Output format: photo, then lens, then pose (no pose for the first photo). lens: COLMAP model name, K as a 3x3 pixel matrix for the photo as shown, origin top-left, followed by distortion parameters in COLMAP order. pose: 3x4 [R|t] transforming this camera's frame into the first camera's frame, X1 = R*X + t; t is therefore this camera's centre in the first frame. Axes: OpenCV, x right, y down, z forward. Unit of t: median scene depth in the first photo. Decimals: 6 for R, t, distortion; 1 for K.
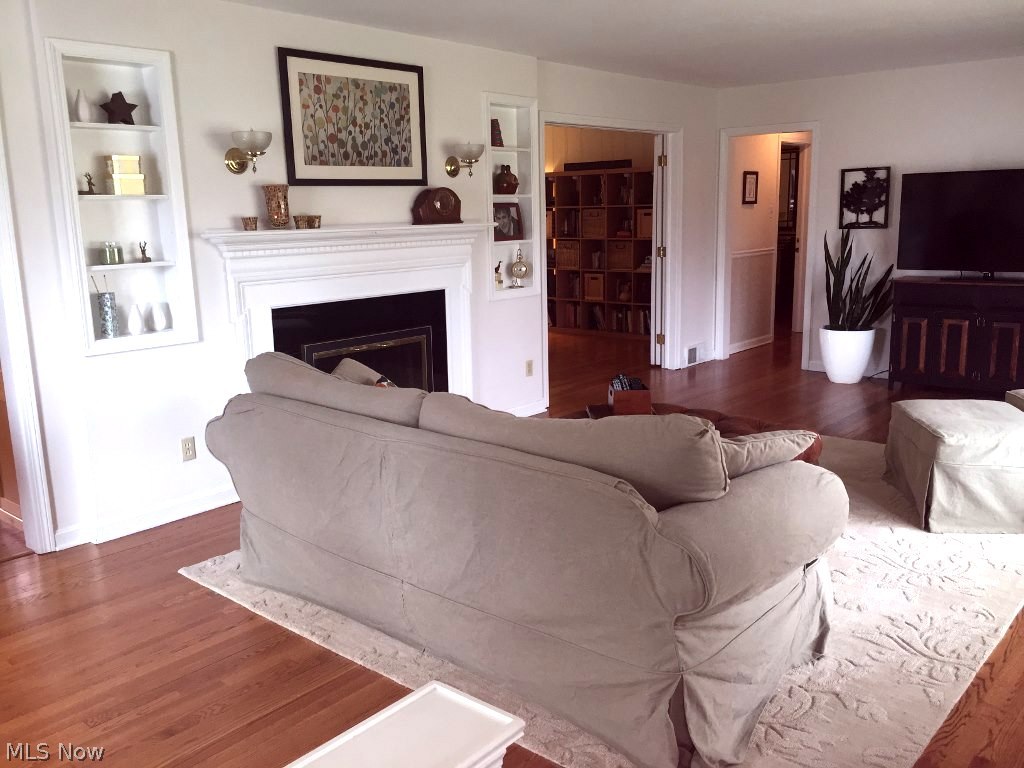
lens RADIAL K [[890.1, 0, 512.4], [0, 890.1, 384.2], [0, 0, 1]] dist [0.001065, -0.001098]
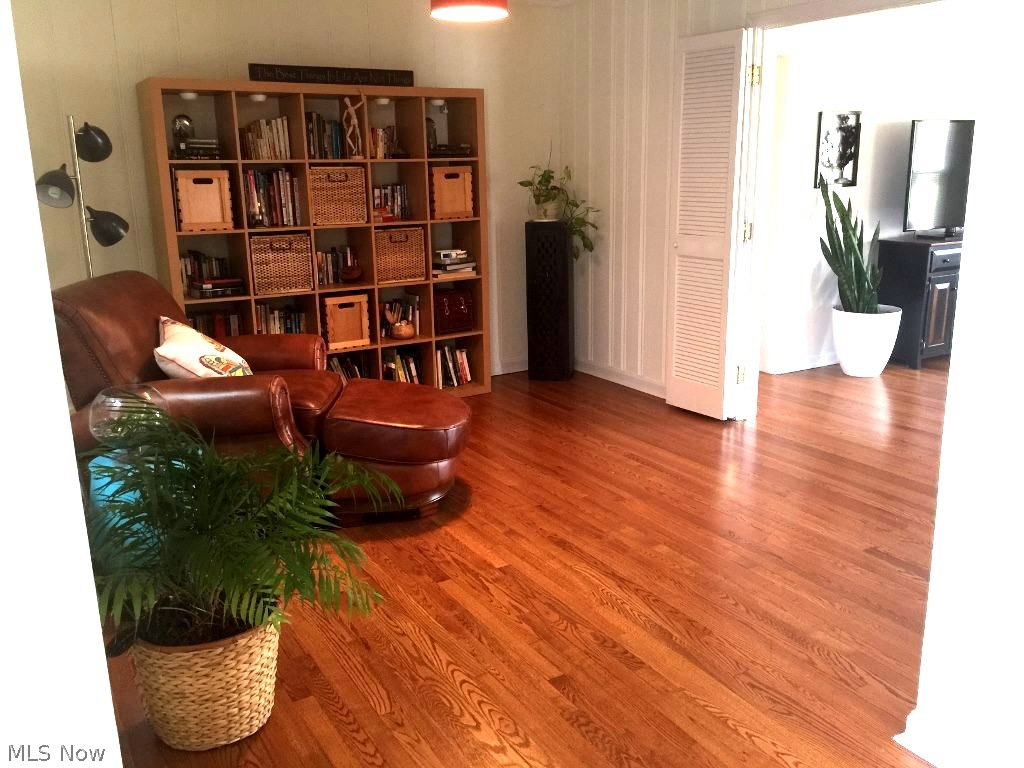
lens RADIAL K [[890.1, 0, 511.2], [0, 890.1, 384.4], [0, 0, 1]] dist [0.001065, -0.001098]
pose [[0.320188, -0.214854, 0.922668, -0.373071], [0.195540, 0.967959, 0.157544, -0.143893], [-0.926954, 0.129975, 0.351942, 0.780643]]
